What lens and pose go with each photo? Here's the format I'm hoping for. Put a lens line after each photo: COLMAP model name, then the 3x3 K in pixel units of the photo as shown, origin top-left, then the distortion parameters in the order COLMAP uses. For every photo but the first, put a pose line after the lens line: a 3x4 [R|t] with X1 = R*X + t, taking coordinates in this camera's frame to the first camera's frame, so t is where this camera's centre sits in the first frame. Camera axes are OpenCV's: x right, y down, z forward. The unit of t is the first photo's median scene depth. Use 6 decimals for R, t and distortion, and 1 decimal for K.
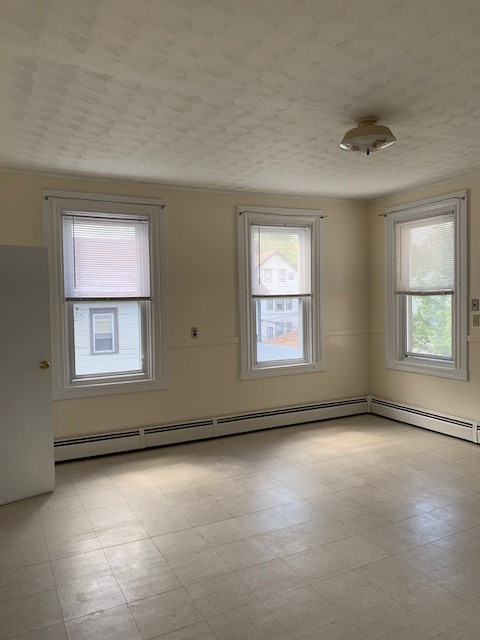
lens RADIAL K [[473.1, 0, 240.0], [0, 473.1, 320.0], [0, 0, 1]] dist [-0.004076, -0.002248]
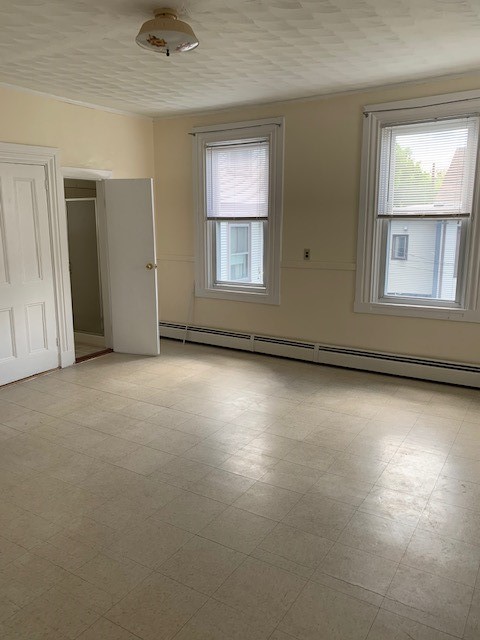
lens RADIAL K [[497.3, 0, 240.0], [0, 497.3, 320.0], [0, 0, 1]] dist [0.021538, -0.003462]
pose [[0.500545, 0.189851, -0.844637, 0.737729], [-0.040904, 0.979754, 0.195981, -0.036258], [0.864743, -0.063548, 0.498177, 0.357926]]
